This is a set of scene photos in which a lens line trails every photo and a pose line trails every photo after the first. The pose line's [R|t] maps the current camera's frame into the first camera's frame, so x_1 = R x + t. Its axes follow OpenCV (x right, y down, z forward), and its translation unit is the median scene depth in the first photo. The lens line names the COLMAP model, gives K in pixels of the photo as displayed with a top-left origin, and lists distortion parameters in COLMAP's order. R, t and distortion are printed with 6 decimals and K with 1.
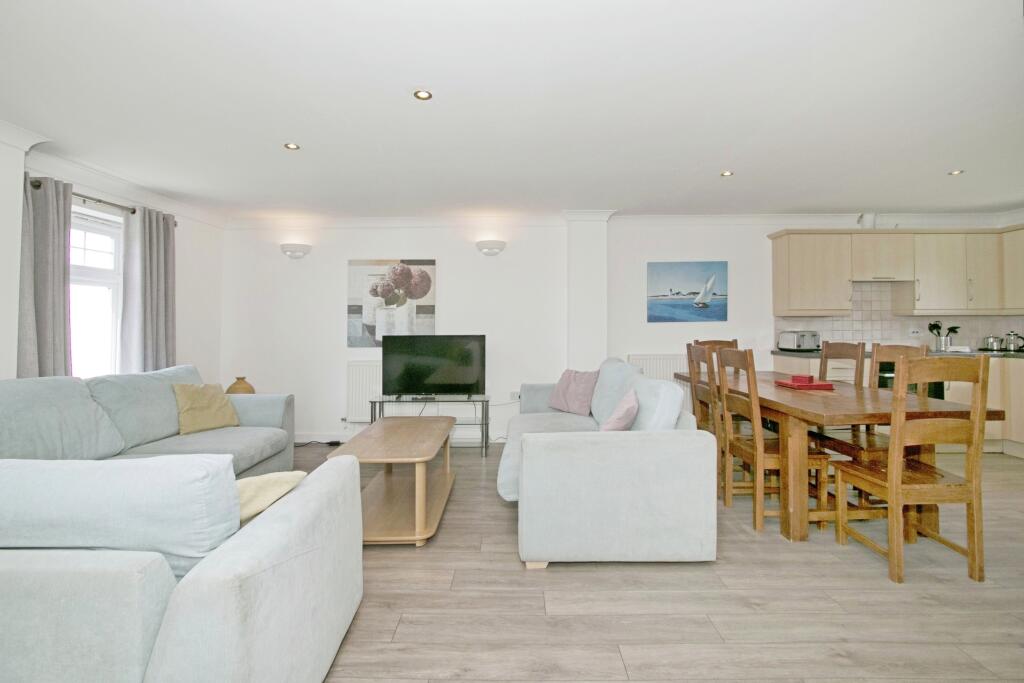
lens RADIAL K [[474.2, 0, 508.5], [0, 474.2, 310.1], [0, 0, 1]] dist [-0.009843, -0.000133]
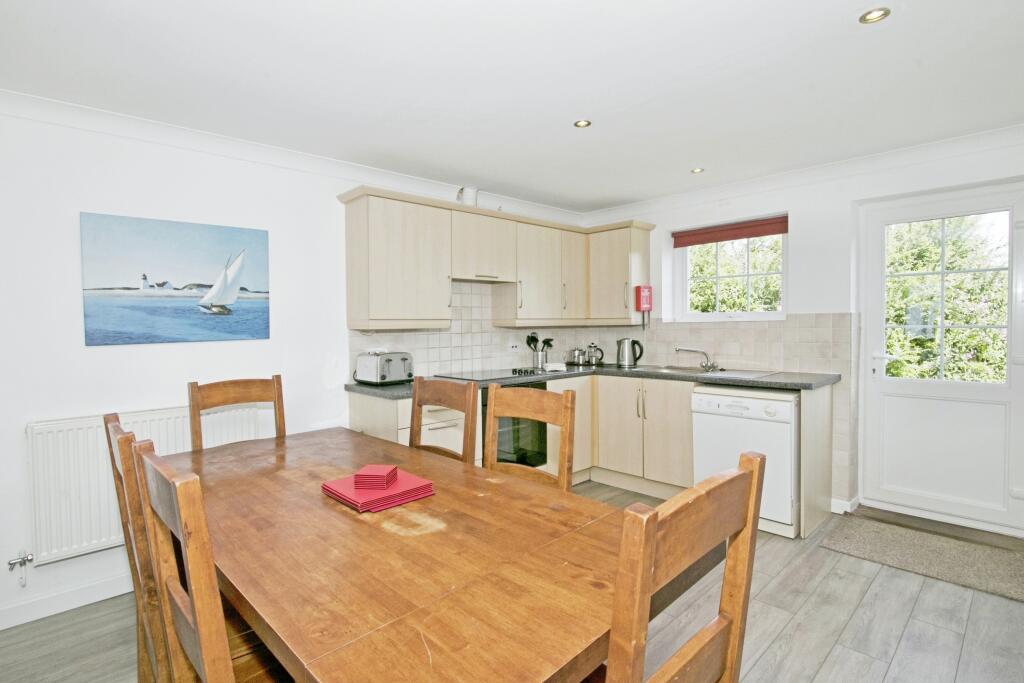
lens RADIAL K [[507.7, 0, 511.4], [0, 507.7, 340.9], [0, 0, 1]] dist [-0.012791, -0.000648]
pose [[0.718245, -0.028706, 0.695198, 0.258507], [-0.008125, 0.998734, 0.049634, -0.006478], [-0.695743, -0.041298, 0.717103, 0.383986]]
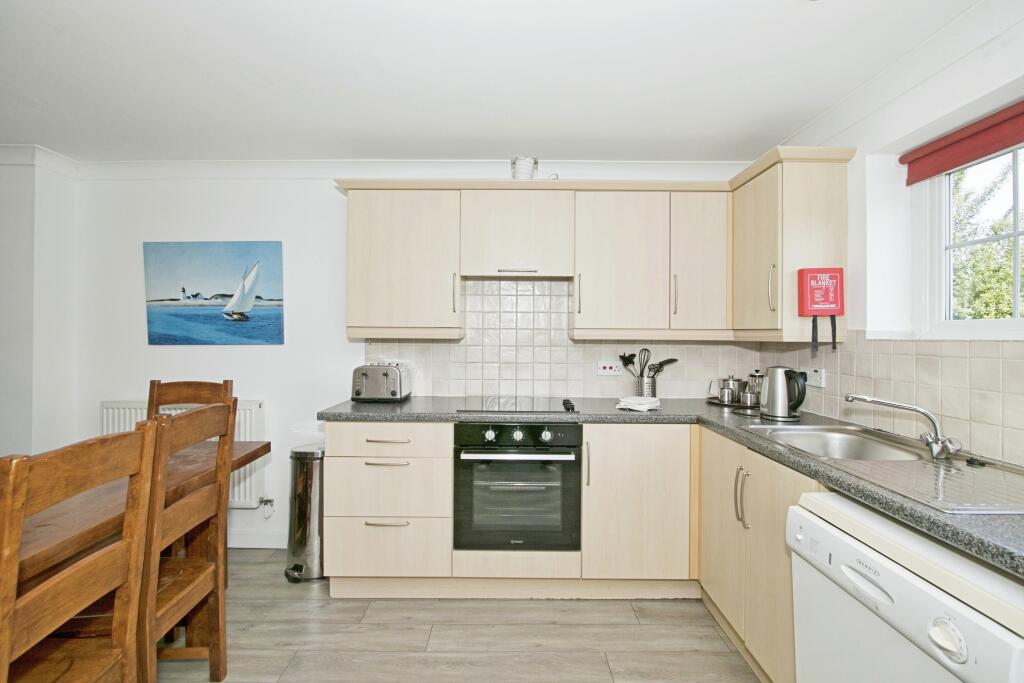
lens RADIAL K [[474.2, 0, 511.7], [0, 474.2, 333.5], [0, 0, 1]] dist [-0.009843, -0.000133]
pose [[0.999926, 0.011570, 0.003801, 0.757238], [-0.011655, 0.999664, 0.023154, -0.007253], [-0.003532, -0.023196, 0.999725, 0.429778]]
